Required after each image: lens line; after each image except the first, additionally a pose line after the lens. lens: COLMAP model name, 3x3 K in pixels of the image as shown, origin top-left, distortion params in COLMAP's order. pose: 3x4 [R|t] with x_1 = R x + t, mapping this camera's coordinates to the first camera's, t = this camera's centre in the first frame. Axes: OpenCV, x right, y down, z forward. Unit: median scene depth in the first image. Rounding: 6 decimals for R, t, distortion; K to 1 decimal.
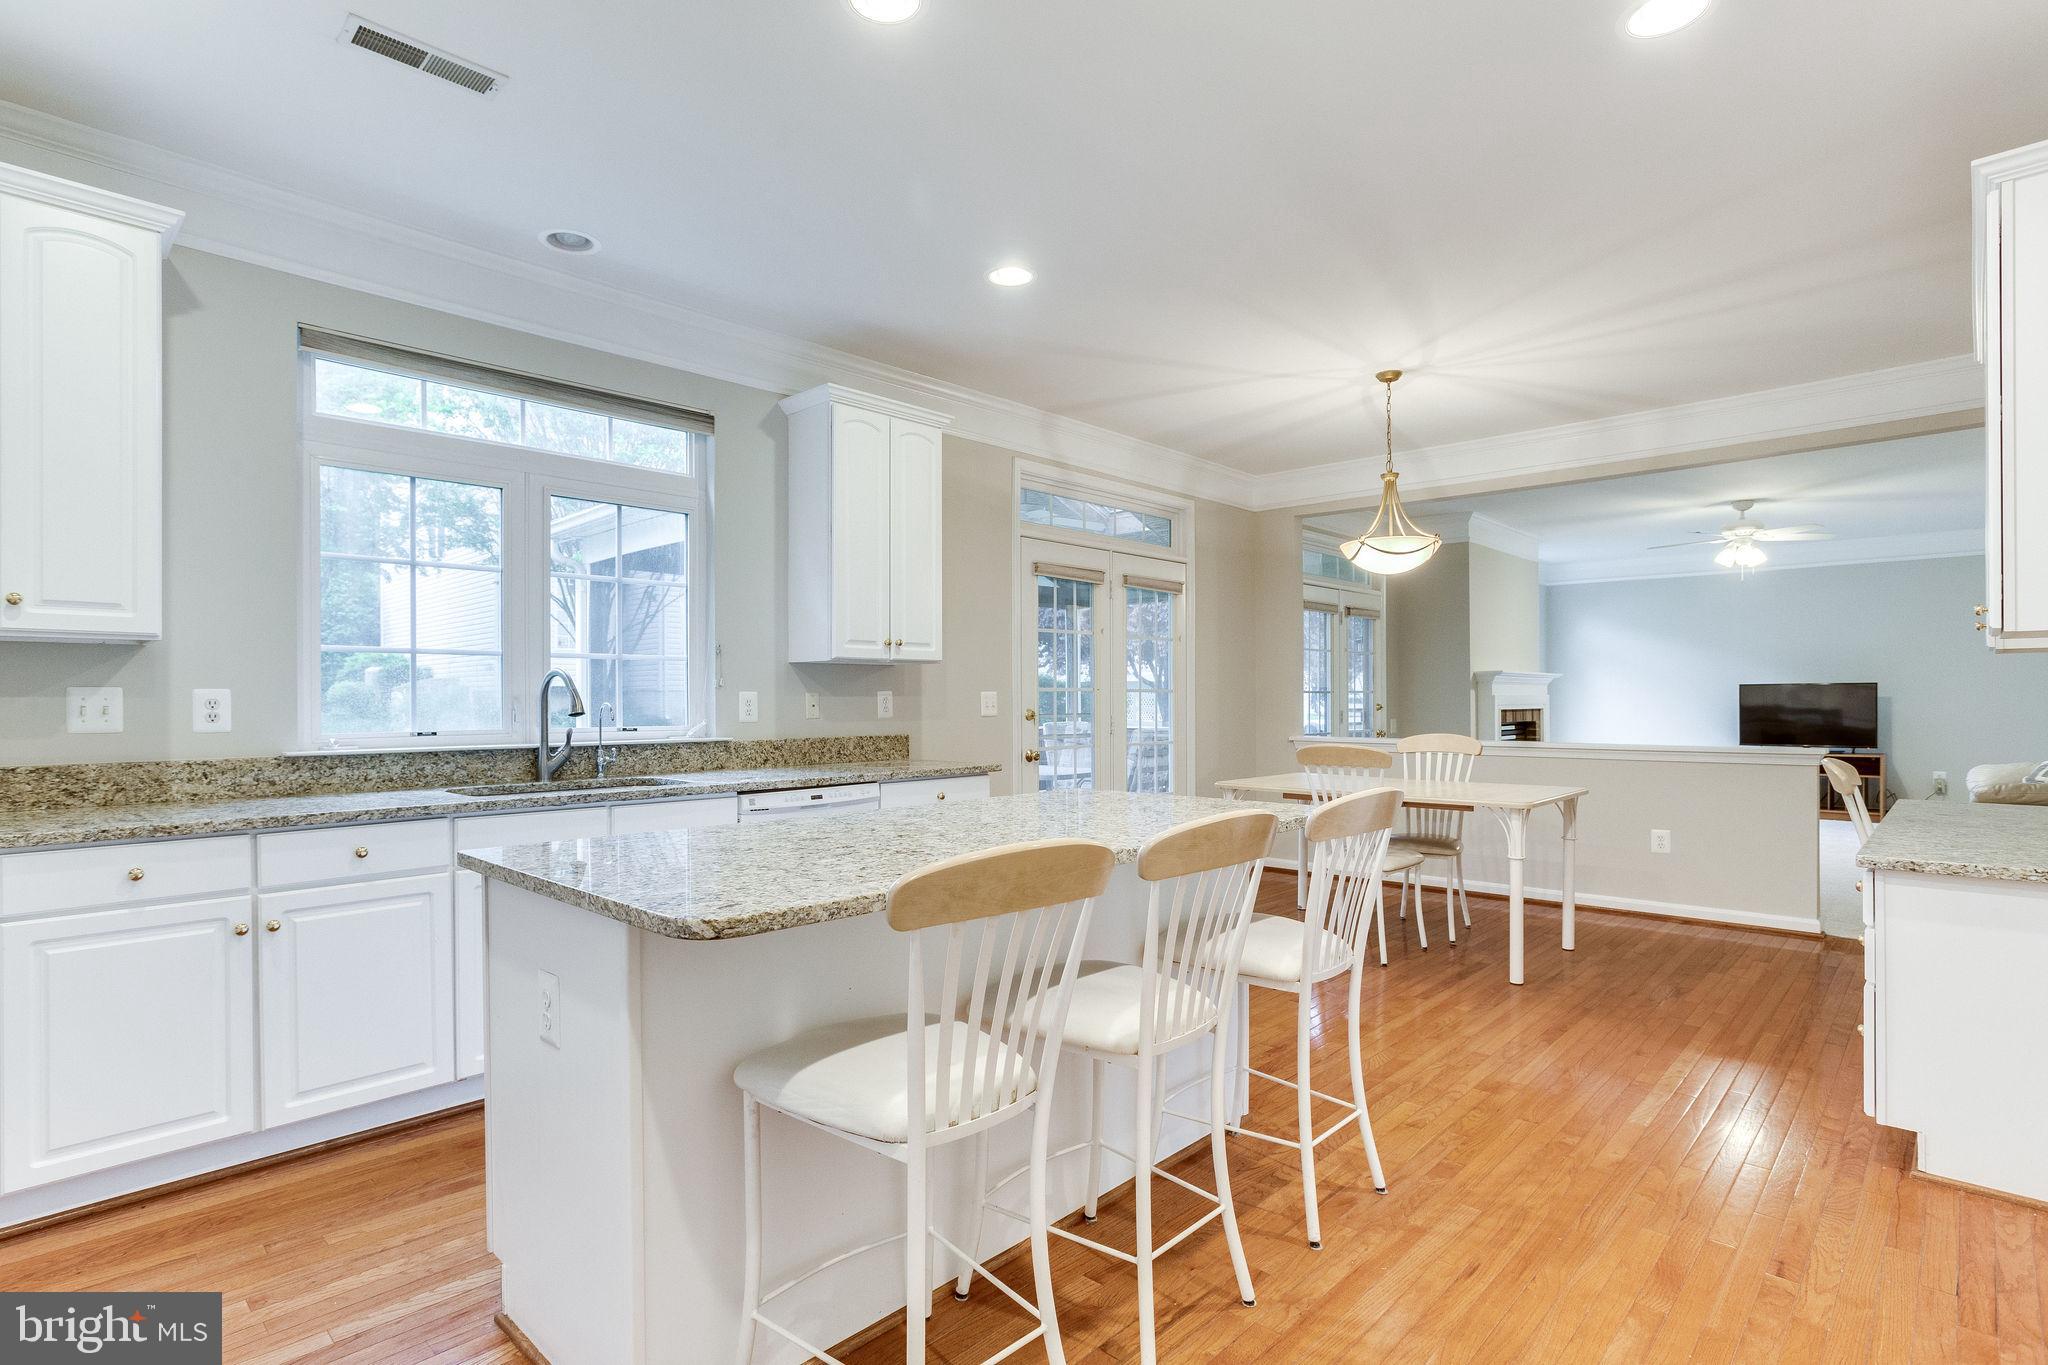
lens RADIAL K [[1007.6, 0, 1002.4], [0, 1007.6, 695.8], [0, 0, 1]] dist [-0.012225, 0.003602]
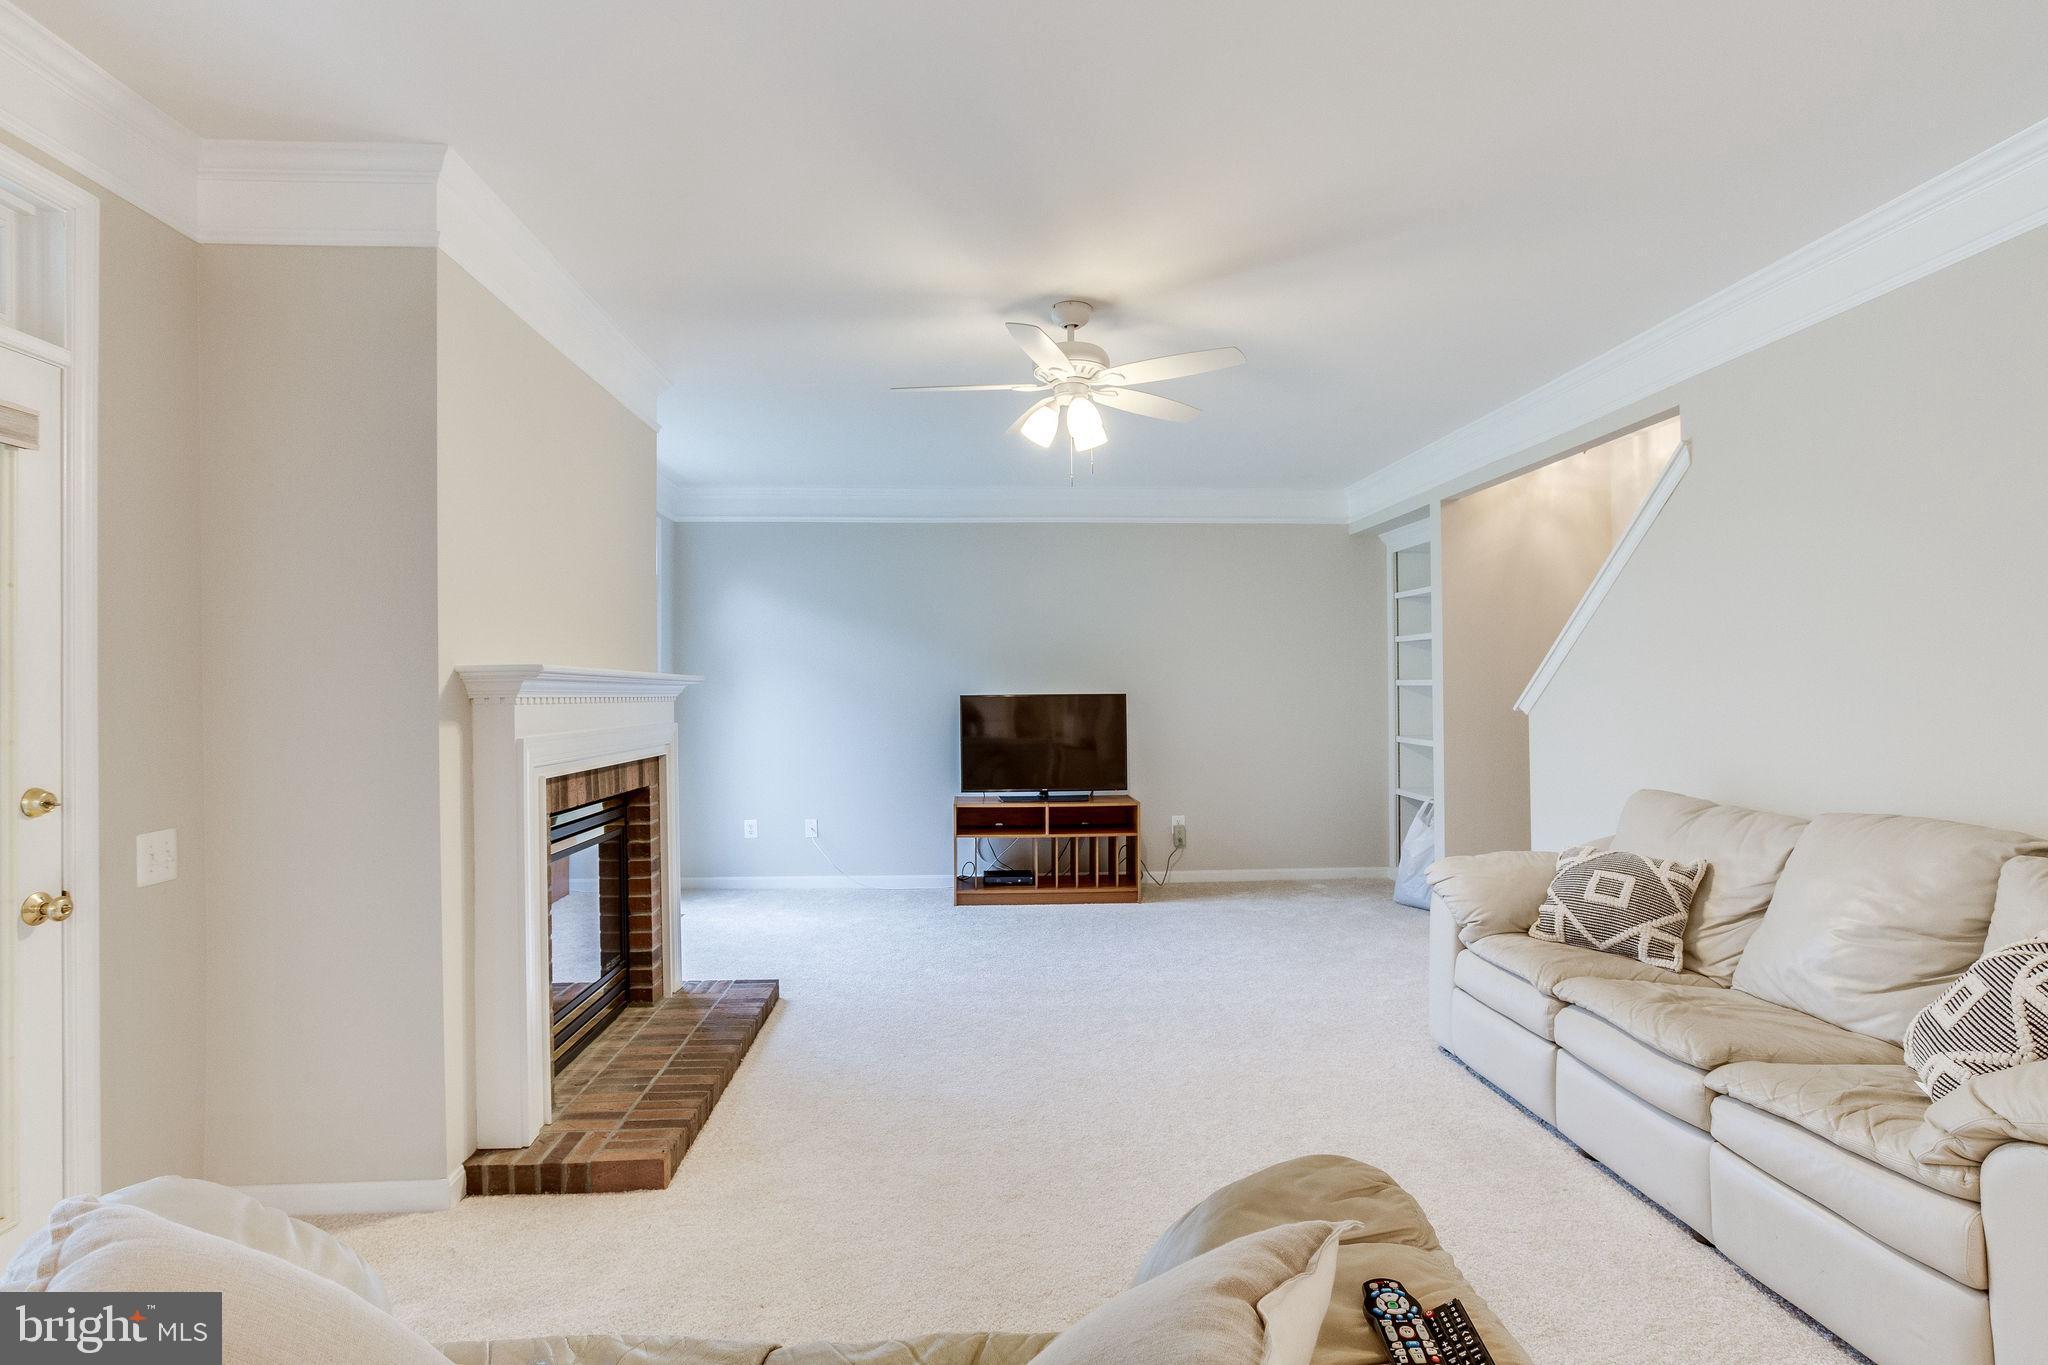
lens RADIAL K [[1007.6, 0, 1023.2], [0, 1007.6, 692.0], [0, 0, 1]] dist [-0.012225, 0.003602]
pose [[0.678619, -0.003046, 0.734484, 0.323137], [0.012753, 0.999890, -0.007636, -0.010570], [-0.734380, 0.014549, 0.678583, 0.587323]]
